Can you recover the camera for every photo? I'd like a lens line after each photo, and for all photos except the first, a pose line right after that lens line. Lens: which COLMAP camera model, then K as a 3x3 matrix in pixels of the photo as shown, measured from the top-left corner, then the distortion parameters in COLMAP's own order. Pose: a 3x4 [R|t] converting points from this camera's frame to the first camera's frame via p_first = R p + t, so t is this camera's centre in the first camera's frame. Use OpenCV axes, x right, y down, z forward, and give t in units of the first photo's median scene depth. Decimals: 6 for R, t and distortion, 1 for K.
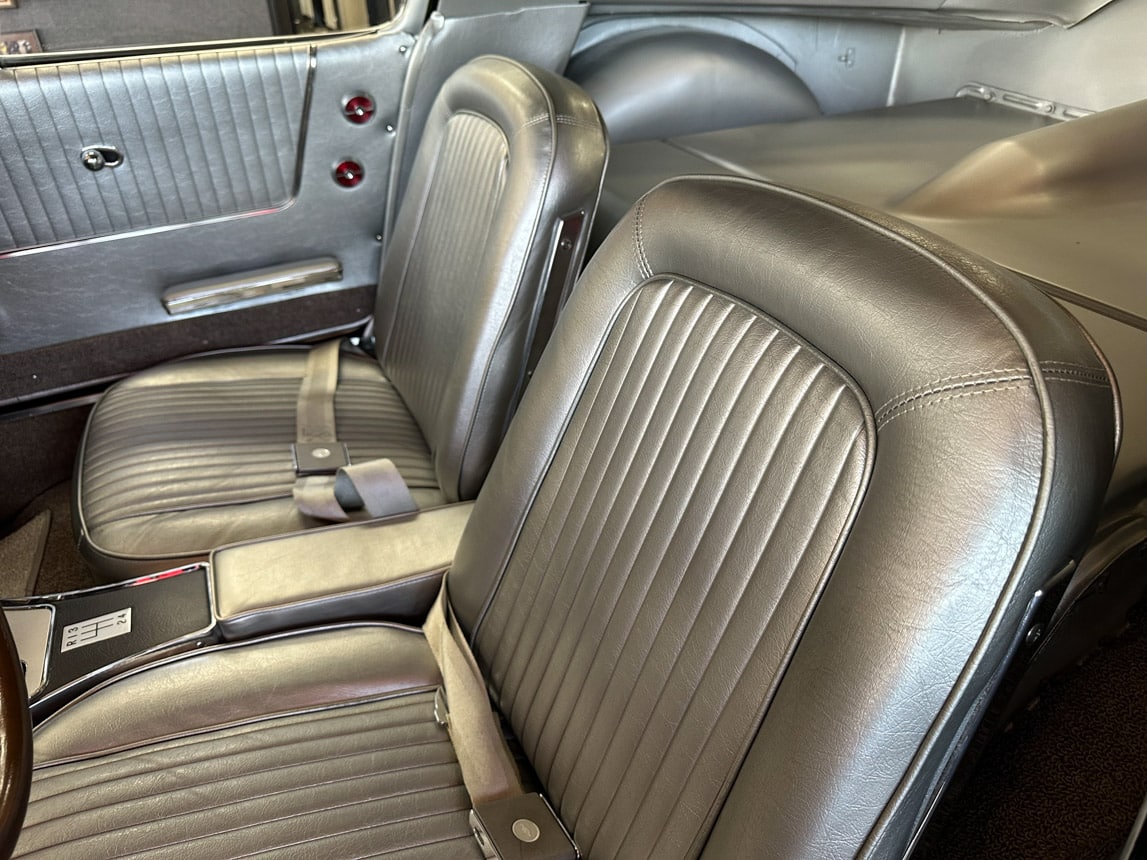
lens RADIAL K [[809.2, 0, 573.5], [0, 809.2, 430.0], [0, 0, 1]] dist [0.074151, -0.148014]
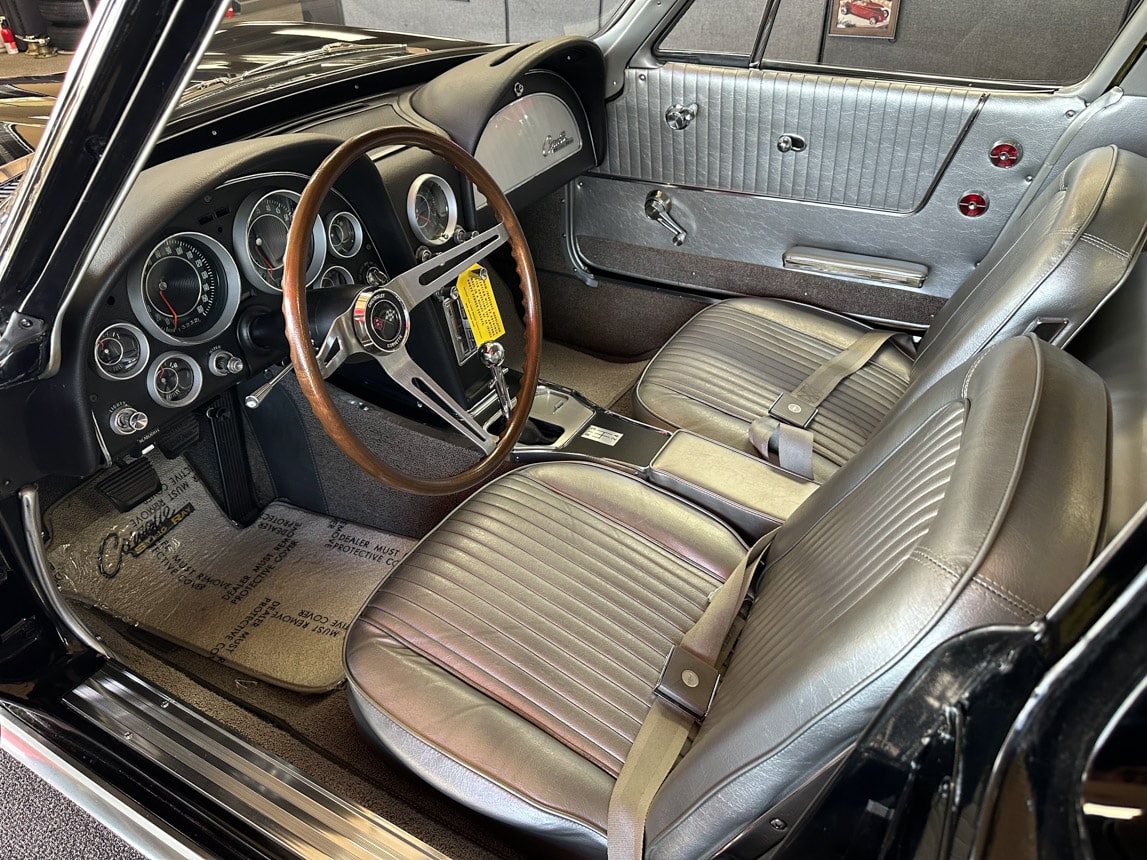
lens RADIAL K [[813.2, 0, 573.5], [0, 813.2, 430.0], [0, 0, 1]] dist [0.067975, -0.082454]
pose [[0.584107, 0.477563, -0.656318, 0.322717], [-0.416235, 0.870417, 0.262910, -0.123328], [0.696827, 0.119615, 0.707195, -0.160981]]
